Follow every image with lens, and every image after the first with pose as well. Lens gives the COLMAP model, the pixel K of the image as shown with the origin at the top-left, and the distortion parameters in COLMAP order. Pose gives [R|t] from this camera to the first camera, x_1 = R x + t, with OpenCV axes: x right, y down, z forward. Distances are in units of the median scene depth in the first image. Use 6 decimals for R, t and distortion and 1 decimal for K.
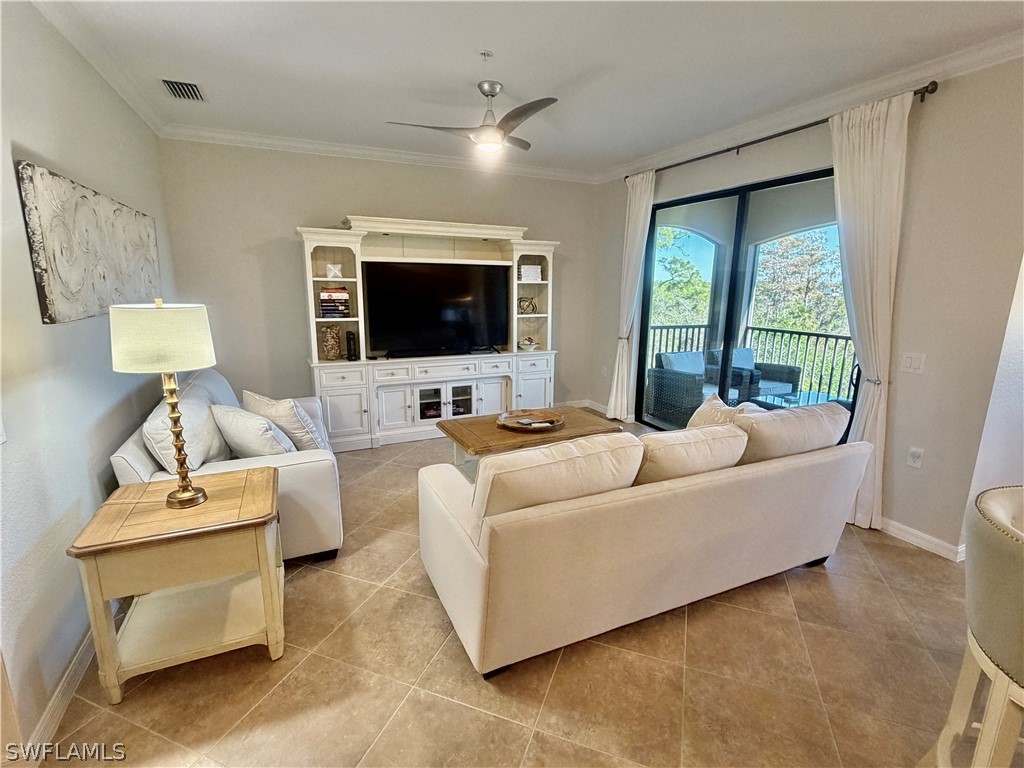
lens RADIAL K [[484.6, 0, 512.1], [0, 484.6, 386.8], [0, 0, 1]] dist [-0.001101, 0.001536]
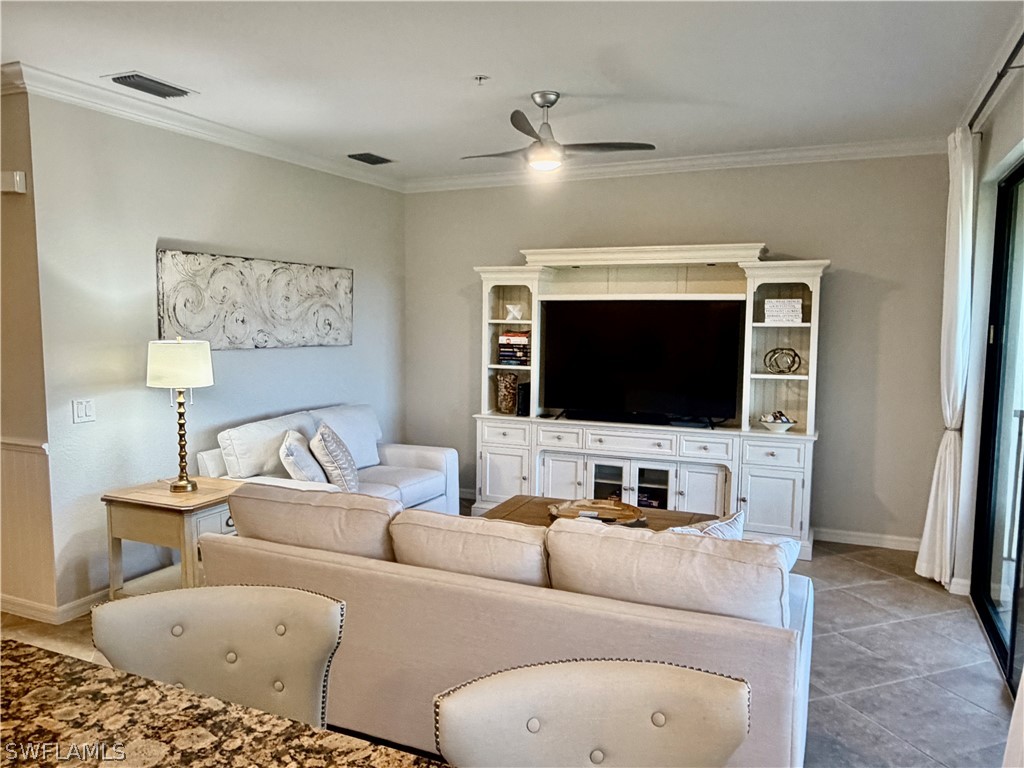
lens RADIAL K [[746.5, 0, 513.0], [0, 746.5, 391.9], [0, 0, 1]] dist [0.005231, -0.009339]
pose [[0.661564, 0.068484, -0.746755, 0.592218], [-0.158544, 0.986084, -0.050025, -0.026395], [0.732937, 0.151489, 0.663215, 0.114290]]
